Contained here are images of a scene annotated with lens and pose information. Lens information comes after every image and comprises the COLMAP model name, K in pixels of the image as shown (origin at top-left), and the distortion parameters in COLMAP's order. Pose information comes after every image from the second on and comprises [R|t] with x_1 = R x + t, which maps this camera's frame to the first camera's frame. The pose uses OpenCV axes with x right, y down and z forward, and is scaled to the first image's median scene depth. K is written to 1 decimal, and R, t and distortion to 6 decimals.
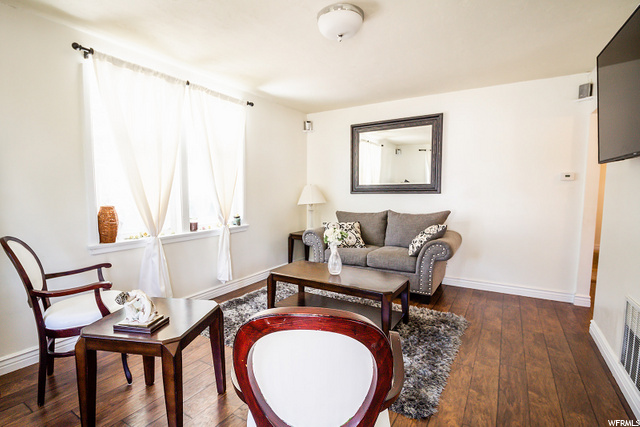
lens RADIAL K [[307.0, 0, 322.0], [0, 307.0, 216.9], [0, 0, 1]] dist [-0.009848, -0.000389]
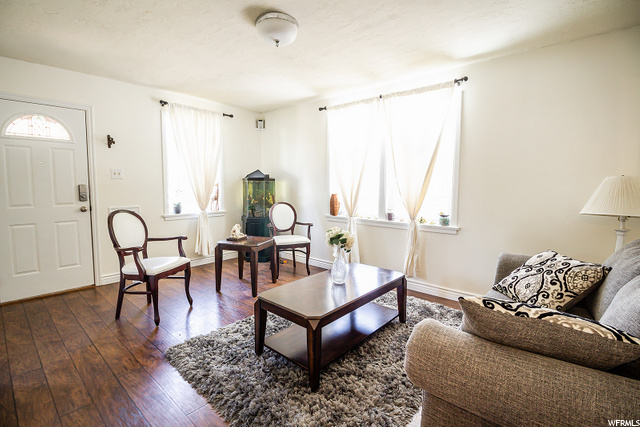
lens RADIAL K [[307.0, 0, 322.6], [0, 307.0, 209.7], [0, 0, 1]] dist [-0.009848, -0.000389]
pose [[-0.170376, 0.085193, -0.981690, 0.800012], [-0.086235, 0.991144, 0.100980, -0.093558], [0.981599, 0.101860, -0.161520, 0.980947]]
